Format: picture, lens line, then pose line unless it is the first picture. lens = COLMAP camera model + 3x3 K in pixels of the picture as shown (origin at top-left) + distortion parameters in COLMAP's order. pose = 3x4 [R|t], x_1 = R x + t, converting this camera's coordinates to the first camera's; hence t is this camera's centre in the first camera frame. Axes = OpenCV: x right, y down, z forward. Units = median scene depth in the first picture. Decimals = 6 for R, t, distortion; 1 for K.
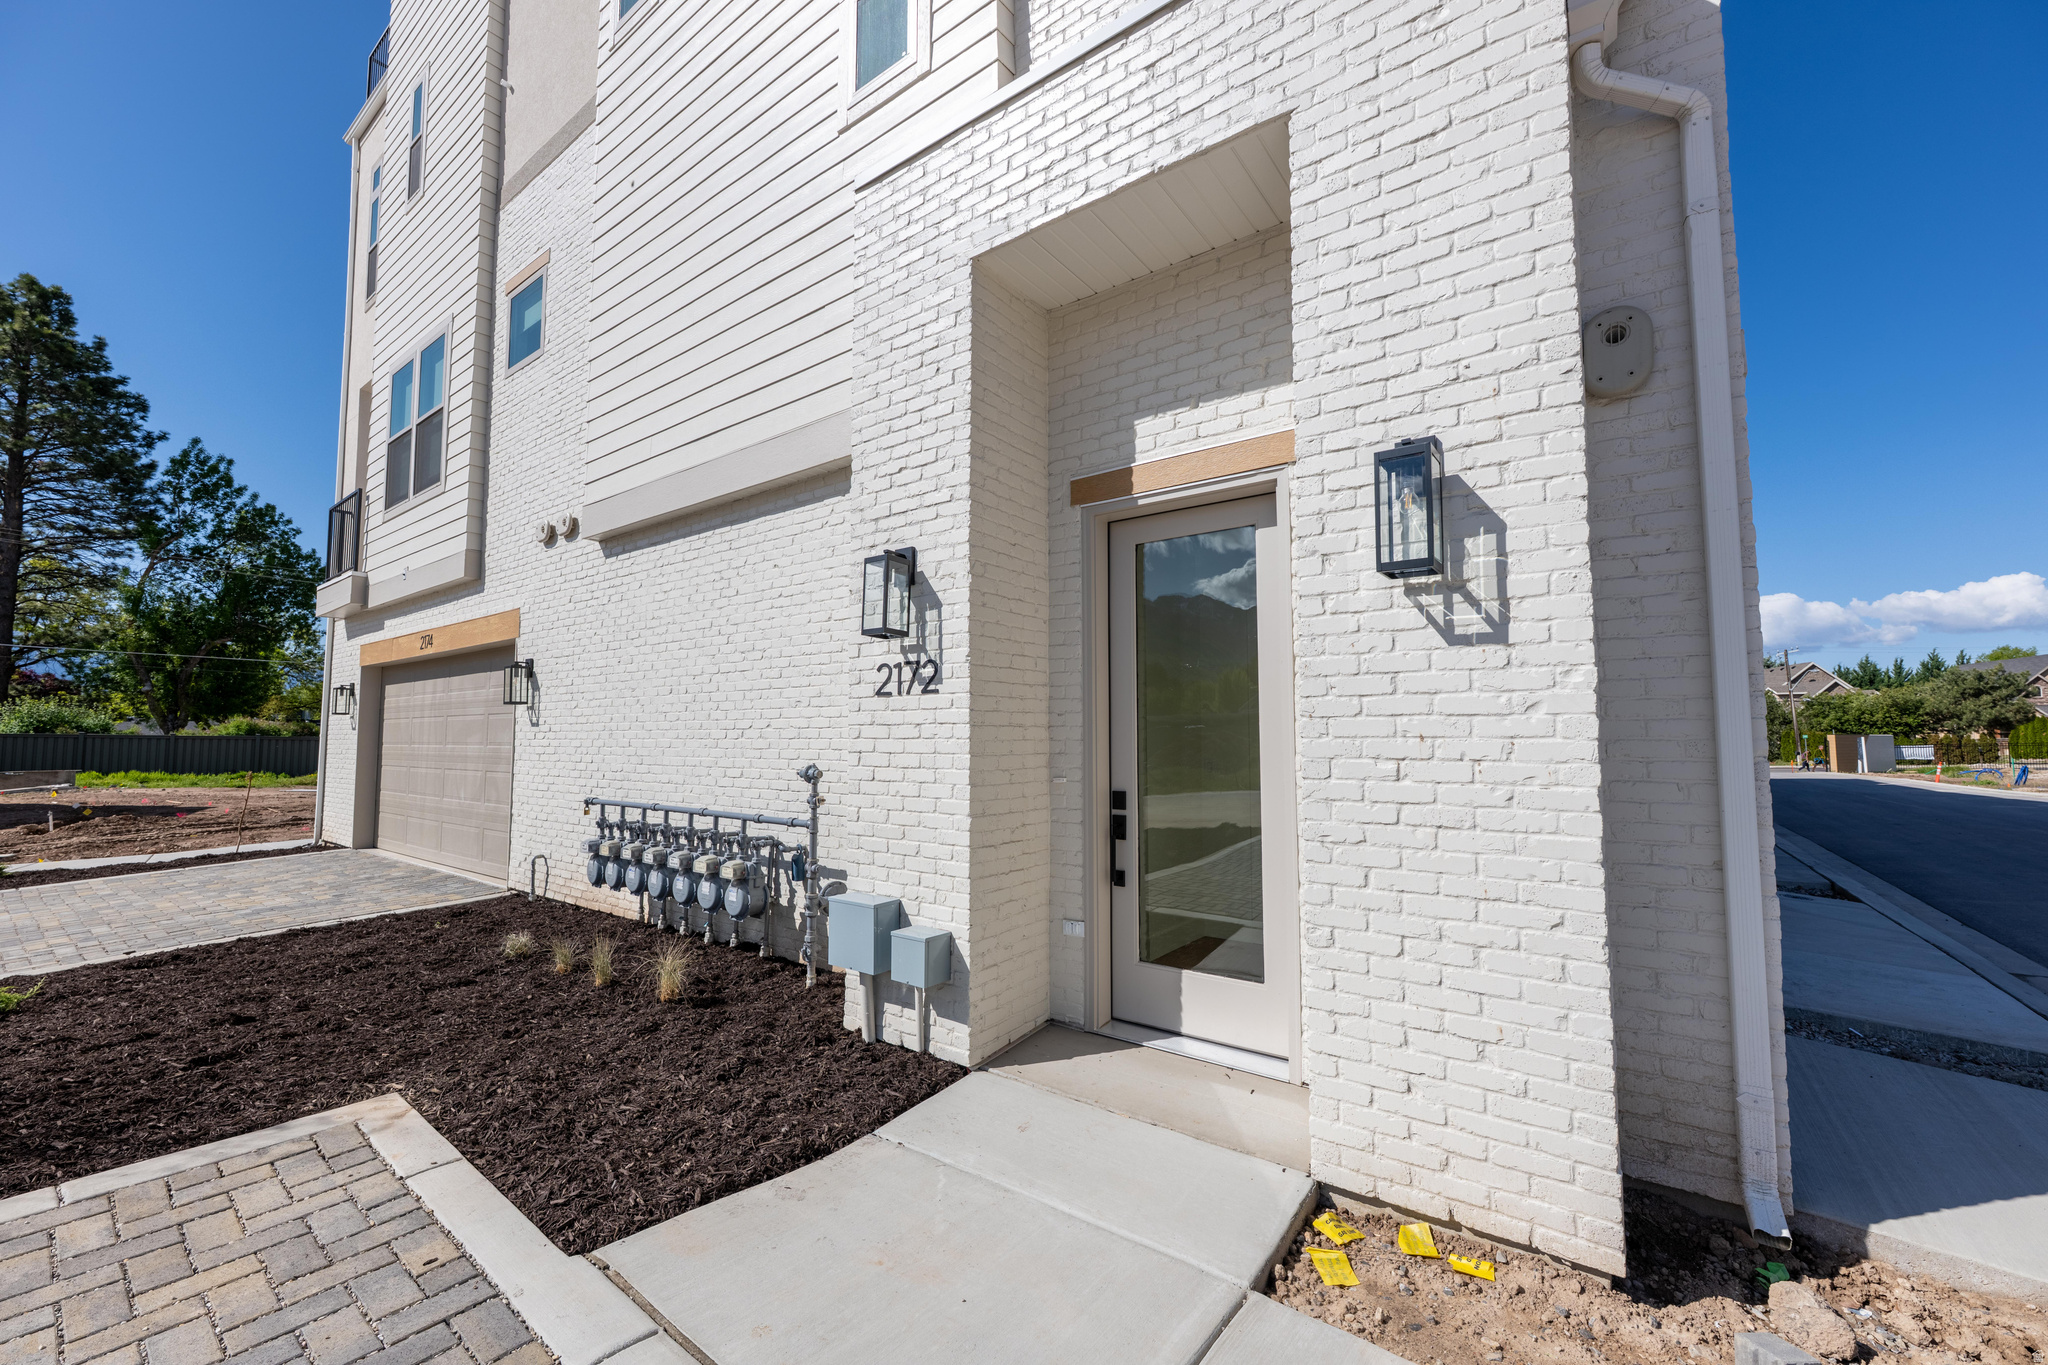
lens RADIAL K [[810.4, 0, 1022.8], [0, 810.4, 688.2], [0, 0, 1]] dist [0.000037, -0.000218]
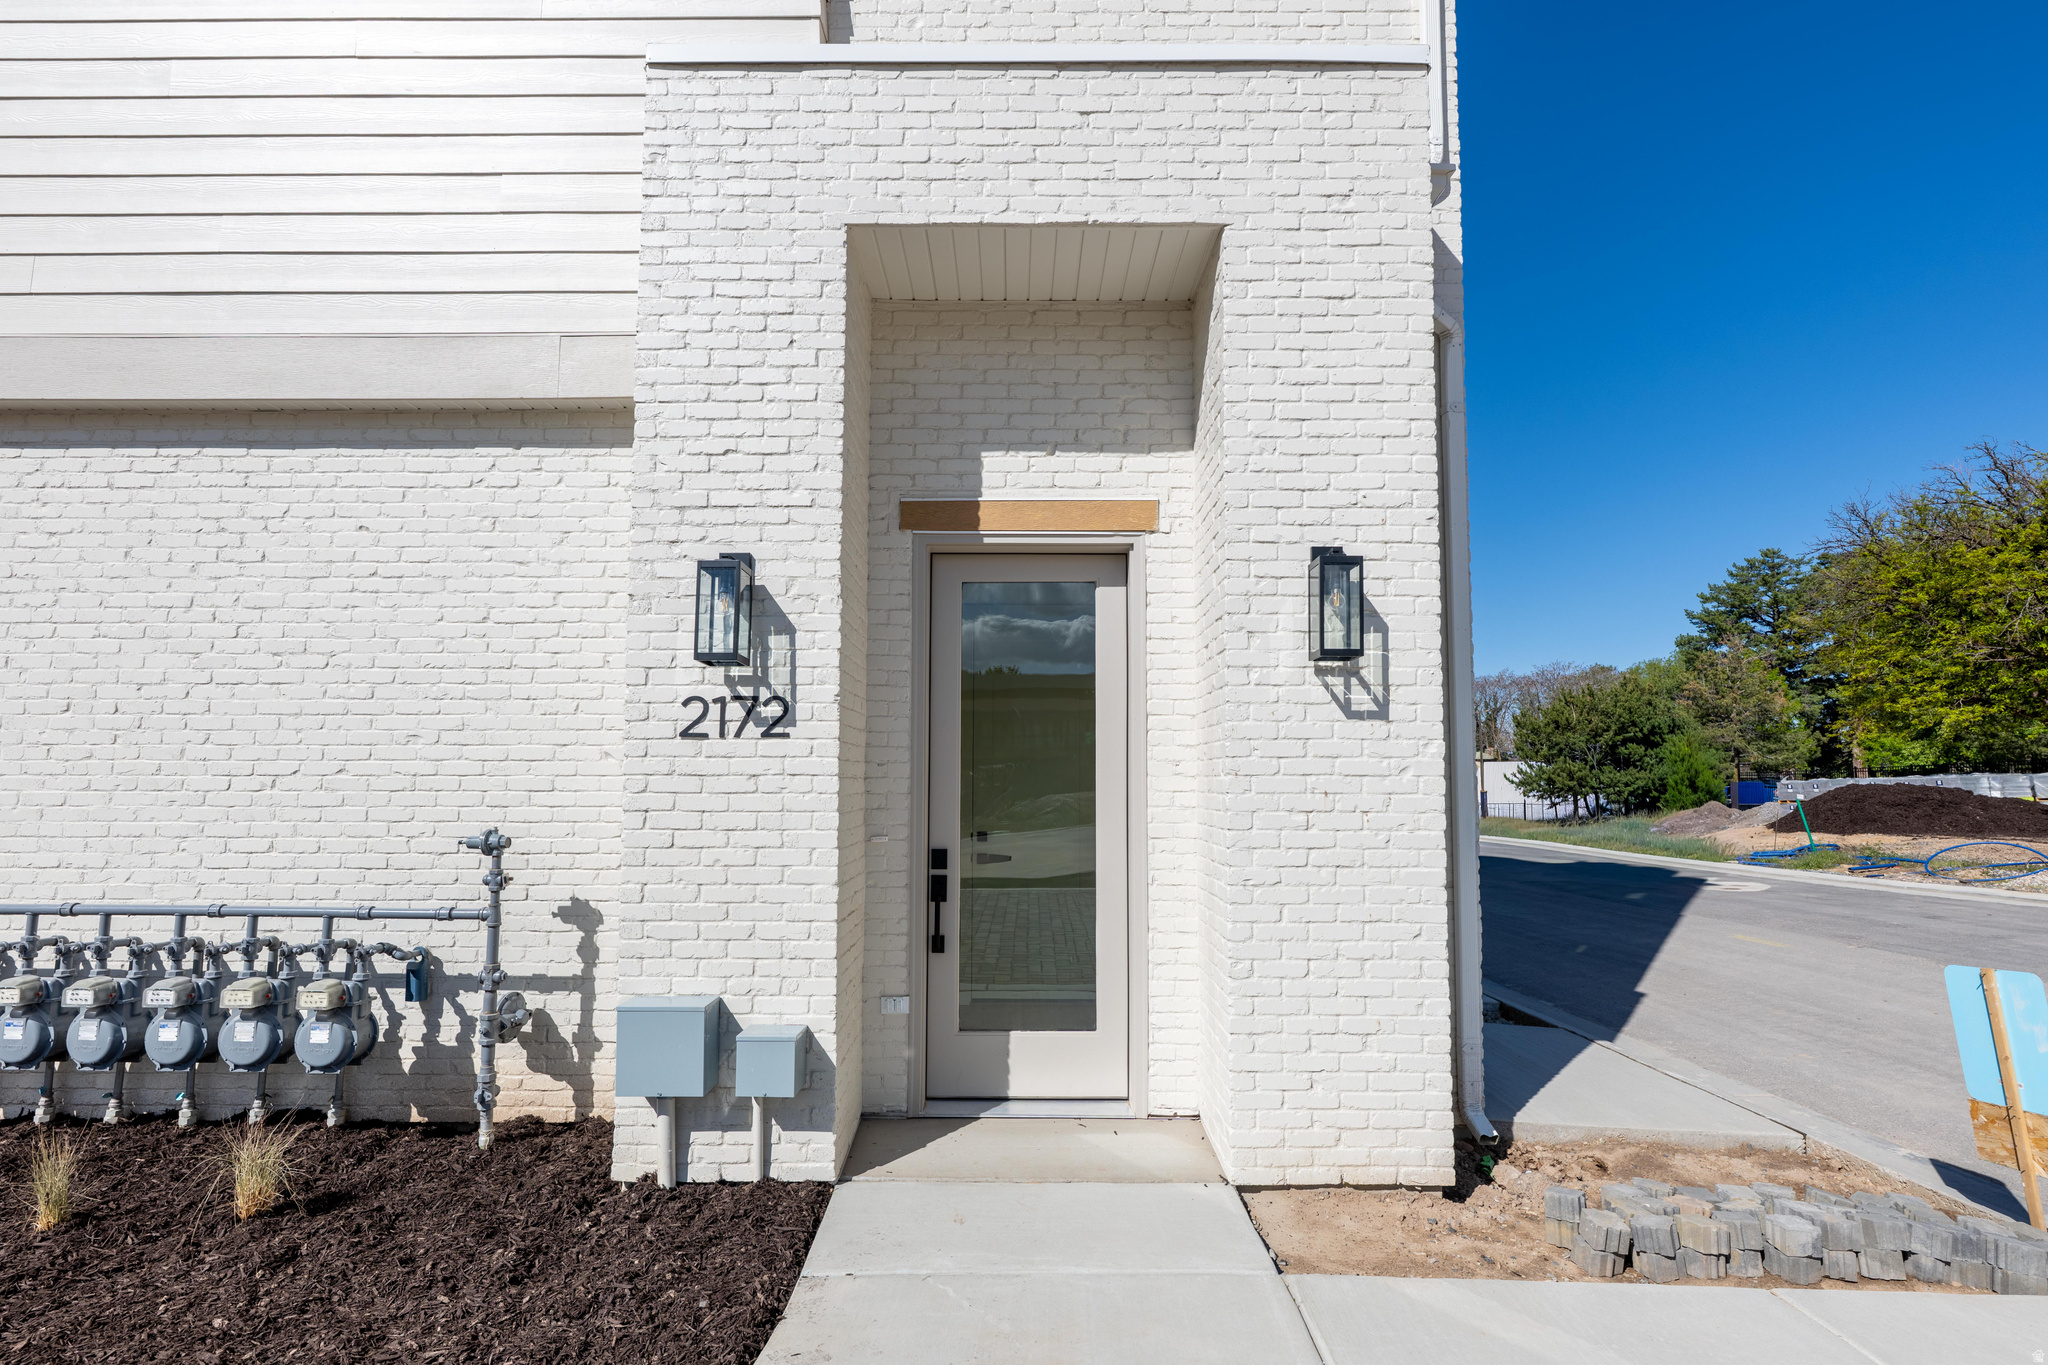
lens RADIAL K [[954.1, 0, 1046.3], [0, 954.1, 726.5], [0, 0, 1]] dist [0.000677, -0.001508]
pose [[0.803710, 0.036531, 0.593899, -0.471126], [-0.039029, 0.999201, -0.008645, -0.007176], [-0.593740, -0.016231, 0.804493, 0.068586]]
